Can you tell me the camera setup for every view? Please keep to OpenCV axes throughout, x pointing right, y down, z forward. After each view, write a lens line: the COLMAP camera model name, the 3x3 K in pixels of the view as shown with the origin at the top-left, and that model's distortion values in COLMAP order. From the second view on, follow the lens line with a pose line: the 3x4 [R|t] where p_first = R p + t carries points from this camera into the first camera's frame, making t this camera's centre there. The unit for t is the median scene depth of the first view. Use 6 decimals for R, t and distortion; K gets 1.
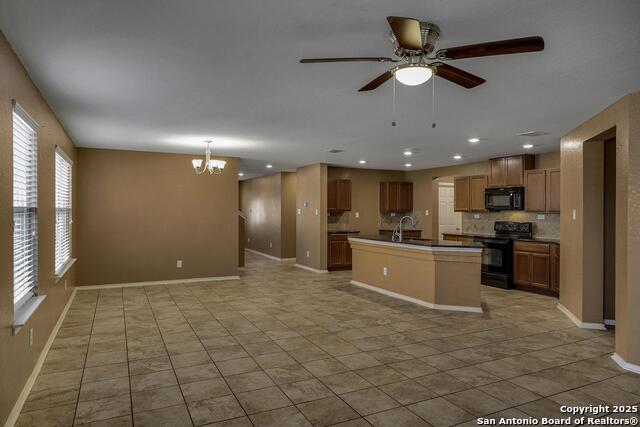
lens RADIAL K [[401.0, 0, 320.0], [0, 401.0, 213.5], [0, 0, 1]] dist [-0.002066, -0.001176]
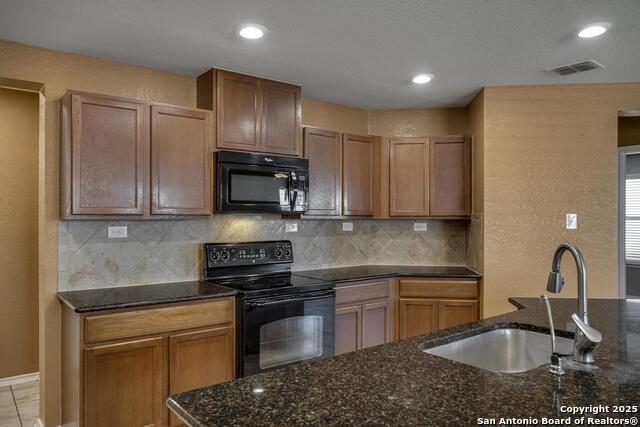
lens RADIAL K [[447.8, 0, 320.0], [0, 447.8, 213.5], [0, 0, 1]] dist [-0.000366, -0.000943]
pose [[-0.192140, 0.000471, 0.981367, 0.008381], [0.003958, 0.999992, 0.000295, -0.007321], [-0.981359, 0.003941, -0.192141, 0.894994]]
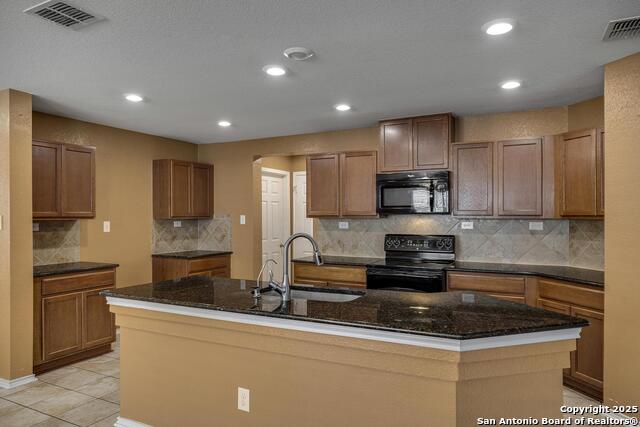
lens RADIAL K [[447.8, 0, 320.0], [0, 447.8, 213.5], [0, 0, 1]] dist [-0.000366, -0.000943]
pose [[0.825020, -0.005842, 0.565074, 0.003300], [0.011682, 0.999909, -0.006719, -0.005812], [-0.564983, 0.012144, 0.825013, 0.484589]]
